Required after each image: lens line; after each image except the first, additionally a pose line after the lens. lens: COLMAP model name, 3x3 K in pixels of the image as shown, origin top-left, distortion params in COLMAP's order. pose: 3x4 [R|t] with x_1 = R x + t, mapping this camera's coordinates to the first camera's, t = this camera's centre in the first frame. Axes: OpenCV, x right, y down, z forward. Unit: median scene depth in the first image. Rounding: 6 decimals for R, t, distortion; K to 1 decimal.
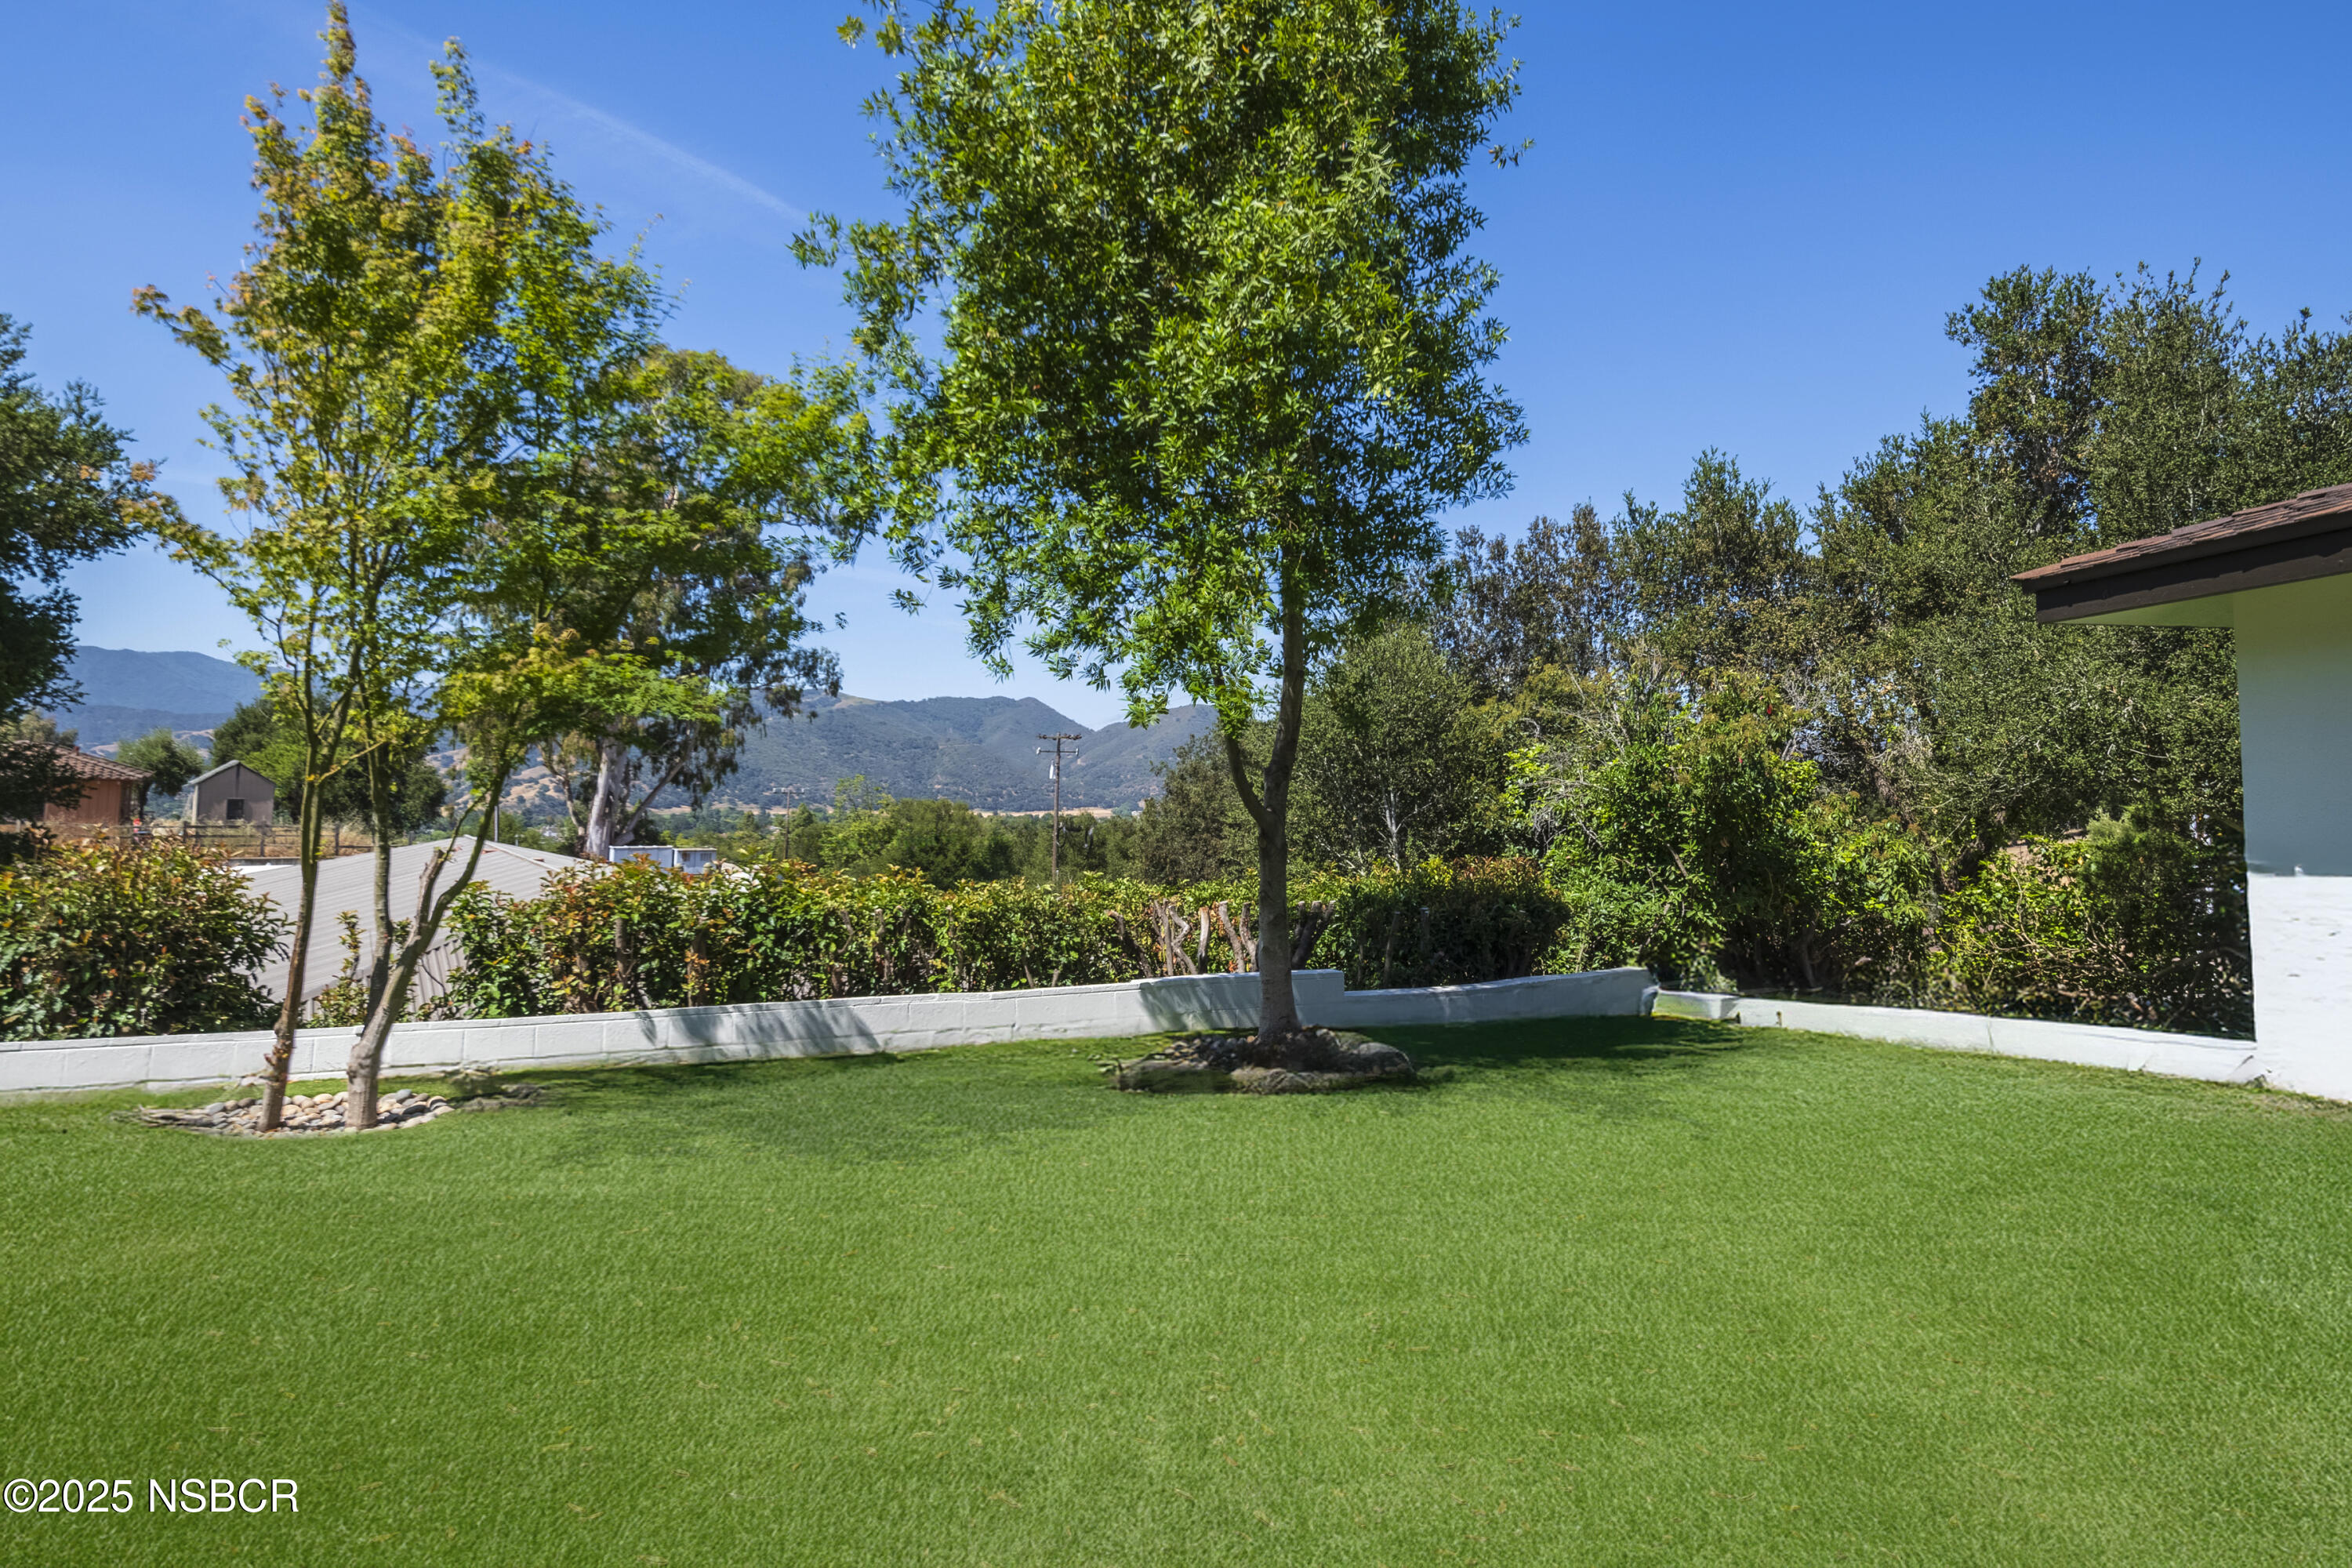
lens RADIAL K [[1253.0, 0, 1176.0], [0, 1253.0, 784.0], [0, 0, 1]] dist [-0.000459, -0.000206]
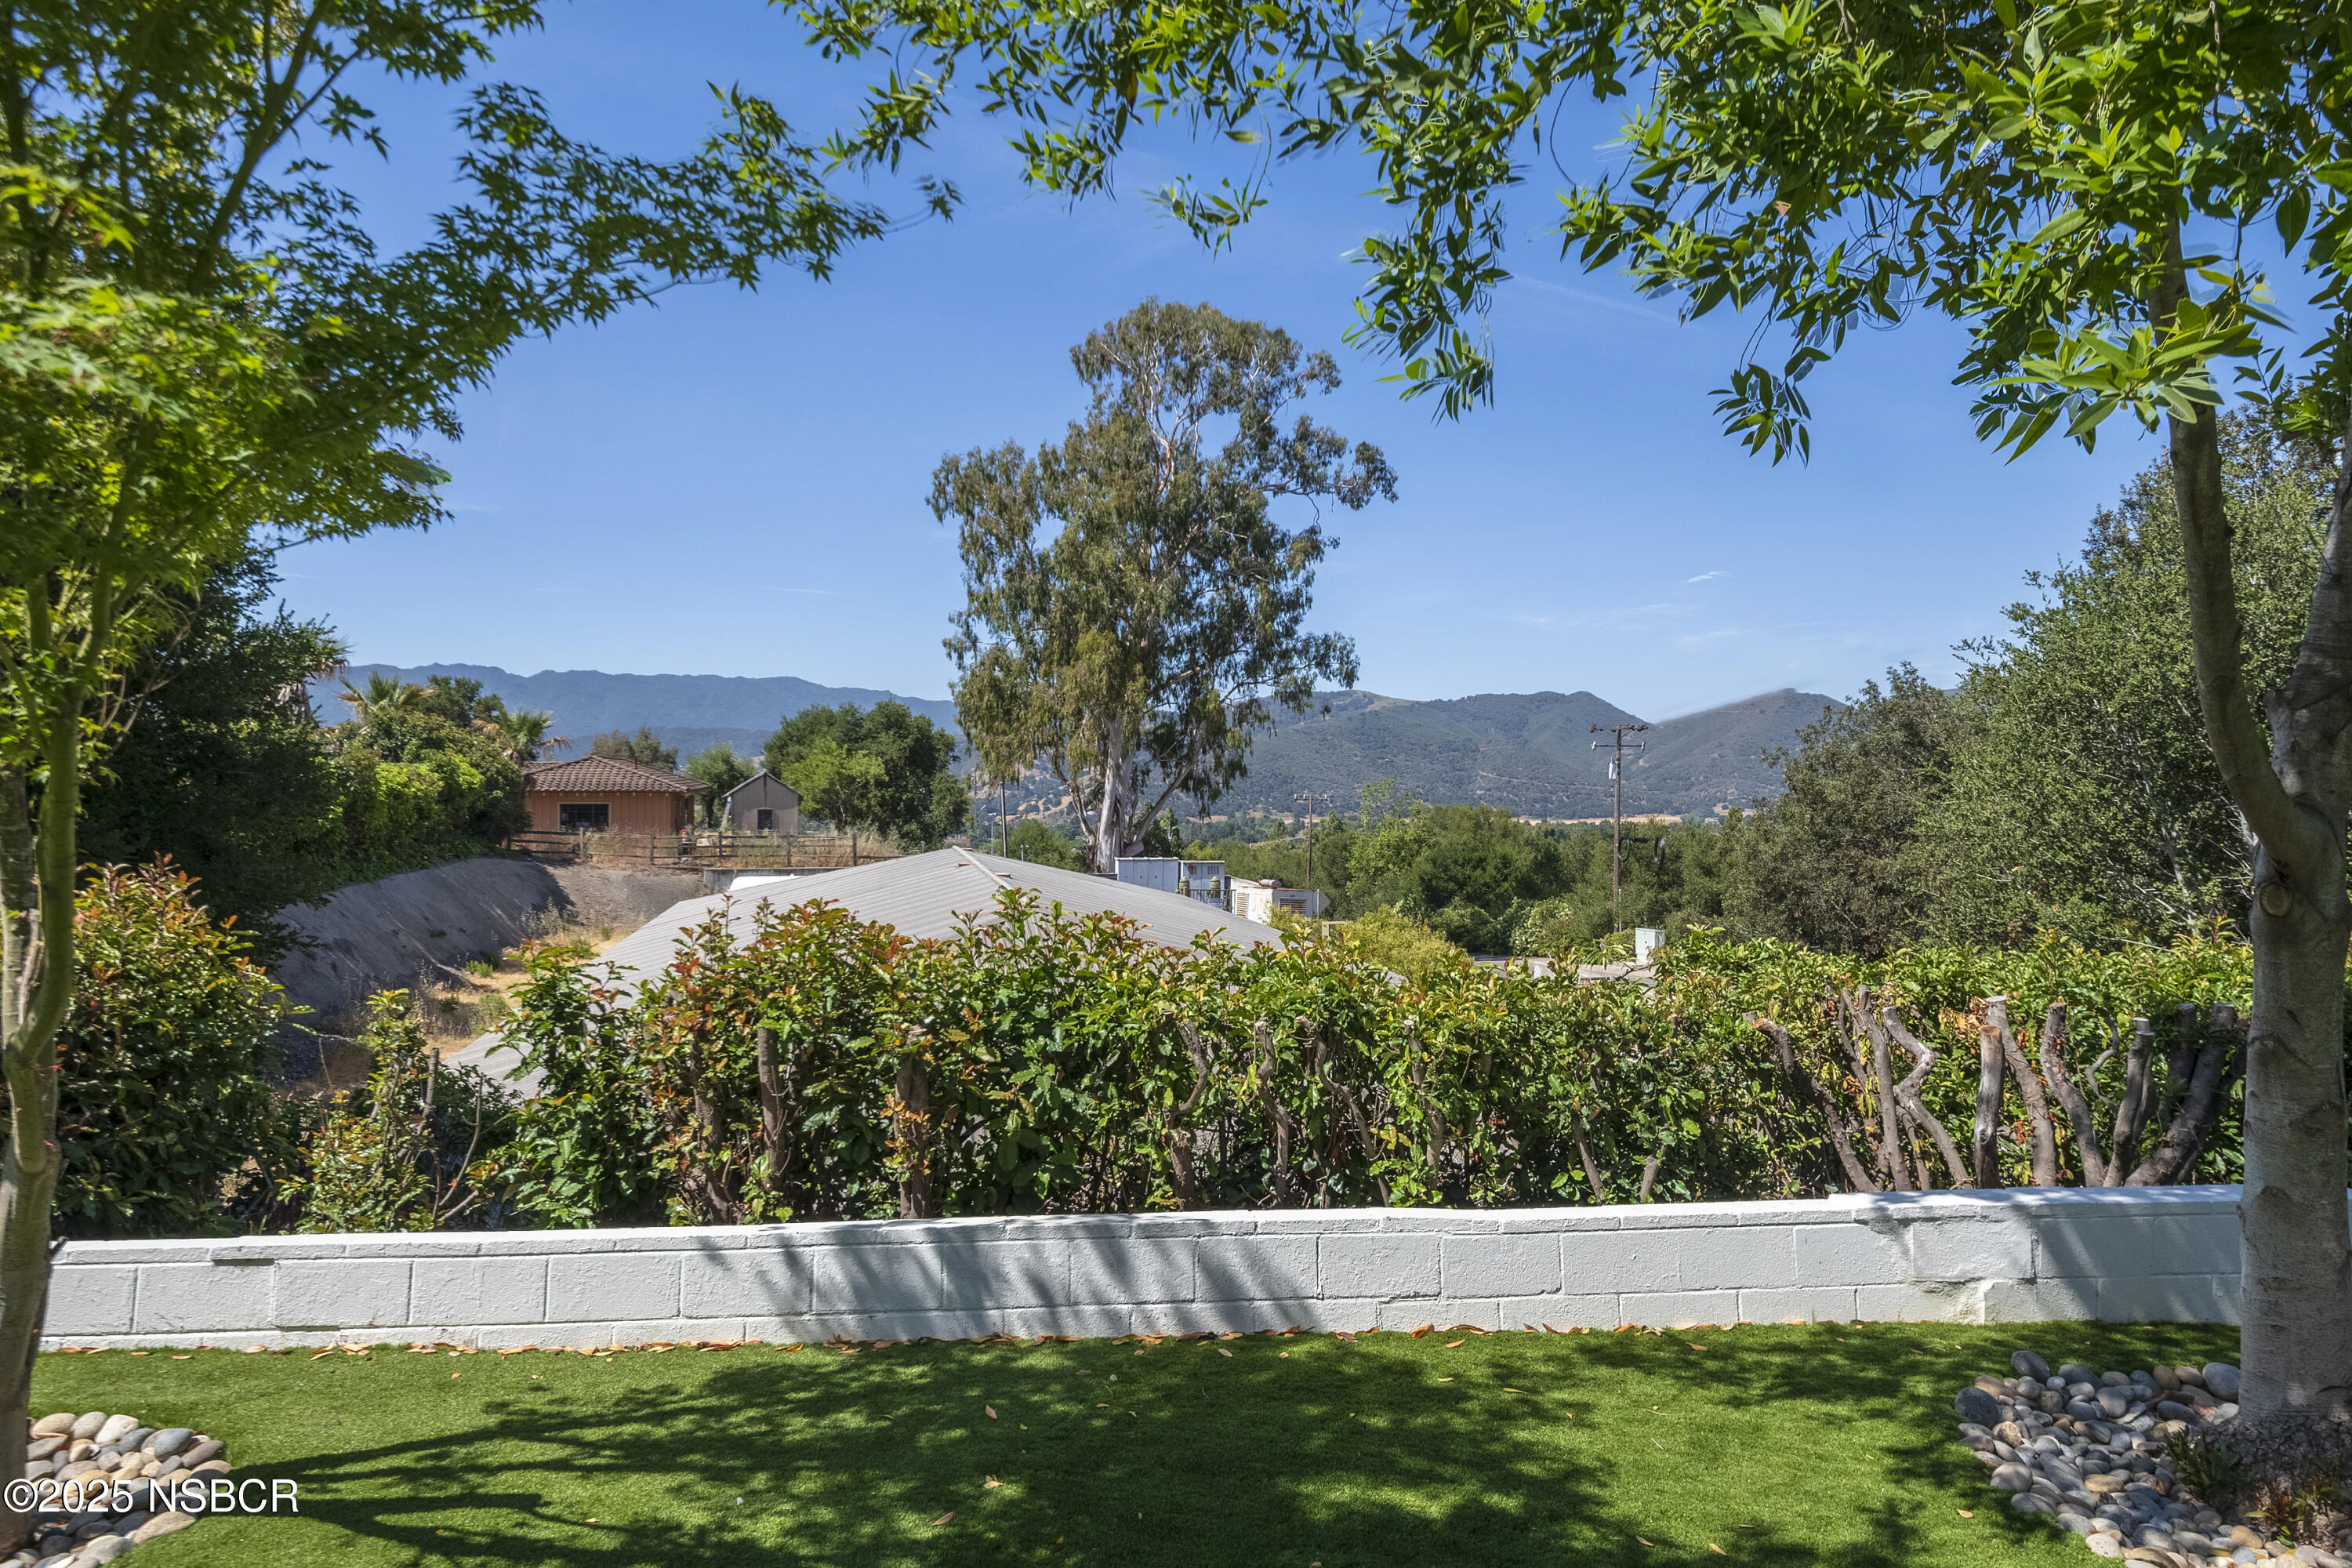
lens RADIAL K [[1316.4, 0, 1176.0], [0, 1316.4, 784.0], [0, 0, 1]] dist [0.022945, -0.000284]
pose [[0.914850, -0.015151, -0.403509, -0.019275], [0.013318, 0.999884, -0.007348, 0.003830], [0.403574, 0.001348, 0.914946, 0.163571]]
